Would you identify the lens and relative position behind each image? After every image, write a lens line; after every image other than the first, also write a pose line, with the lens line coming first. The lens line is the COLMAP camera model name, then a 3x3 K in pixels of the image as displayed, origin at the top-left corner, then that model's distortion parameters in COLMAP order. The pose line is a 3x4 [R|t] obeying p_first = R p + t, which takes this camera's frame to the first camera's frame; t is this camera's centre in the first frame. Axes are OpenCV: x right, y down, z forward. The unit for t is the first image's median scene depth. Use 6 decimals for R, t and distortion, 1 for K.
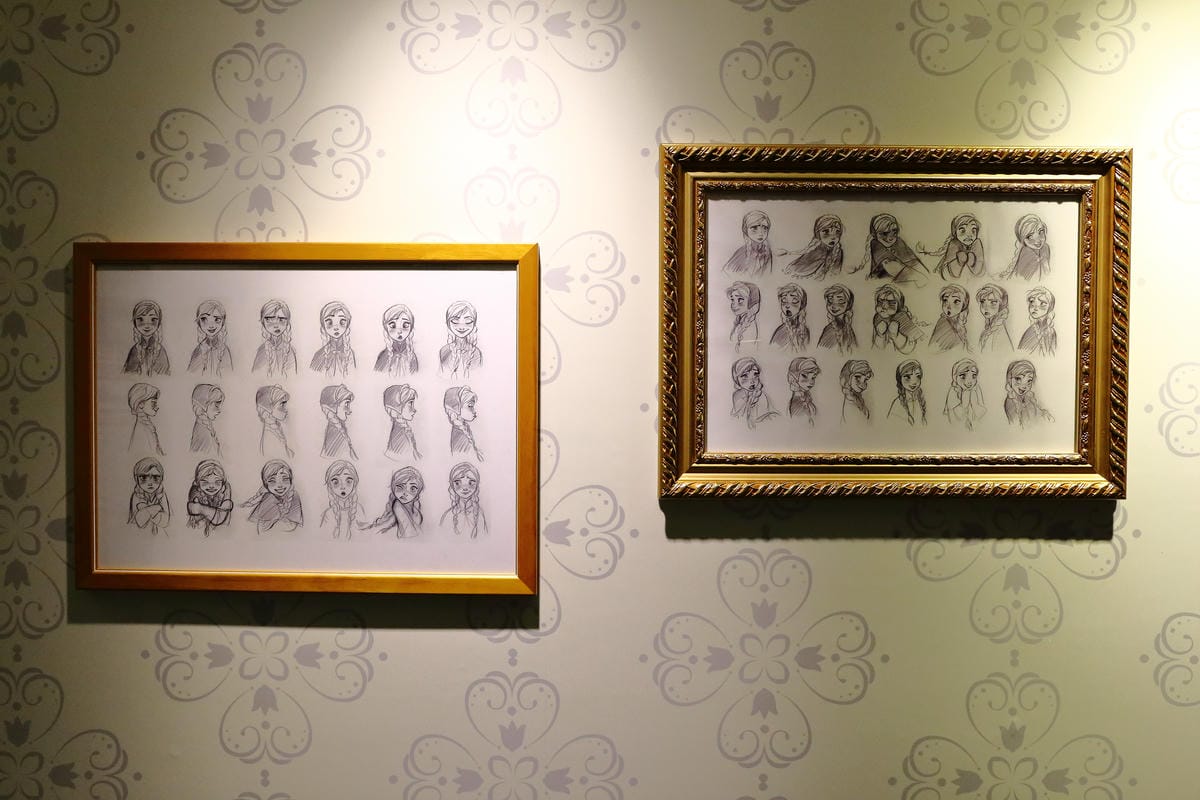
lens RADIAL K [[1082.0, 0, 600.0], [0, 1082.0, 400.0], [0, 0, 1]] dist [0.000311, 0.000284]
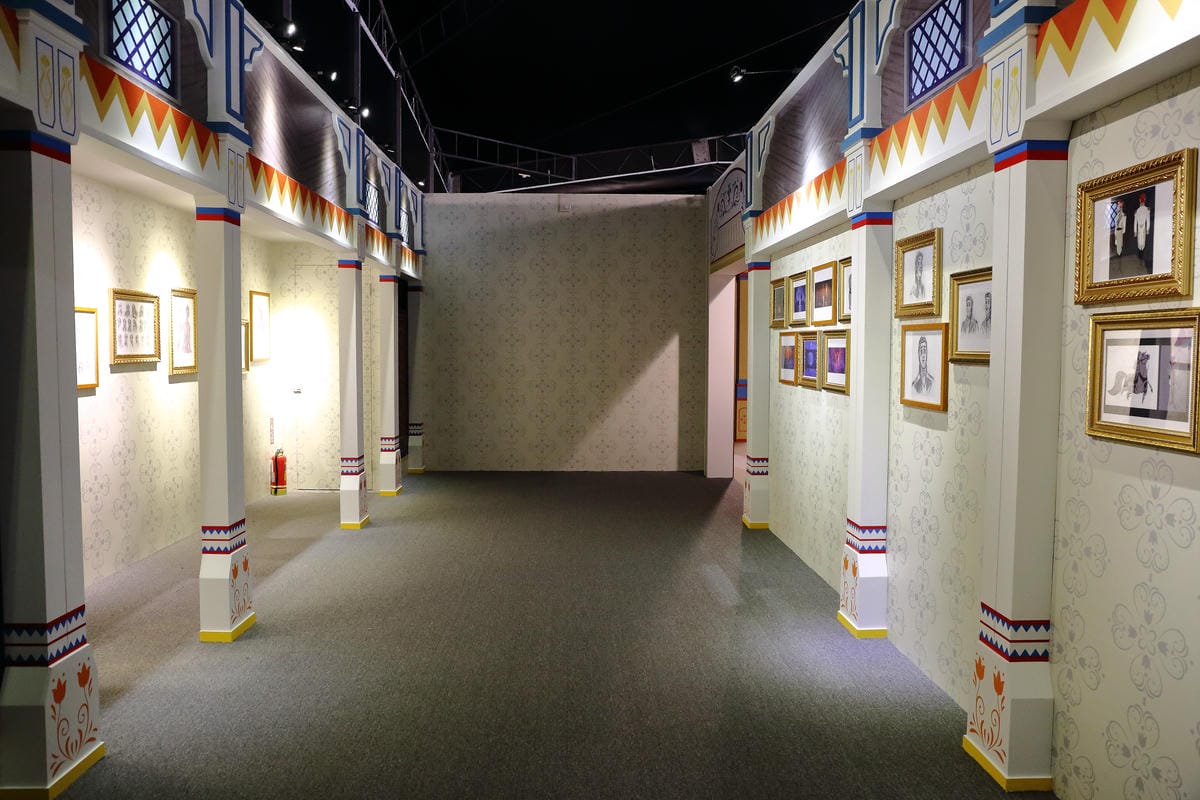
lens RADIAL K [[937.6, 0, 600.0], [0, 937.6, 400.0], [0, 0, 1]] dist [0.000194, 0.000062]
pose [[-0.023476, -0.059334, 0.997962, -3.970525], [0.025317, 0.997882, 0.059925, 0.055312], [-0.999404, 0.026672, -0.021924, -0.972409]]
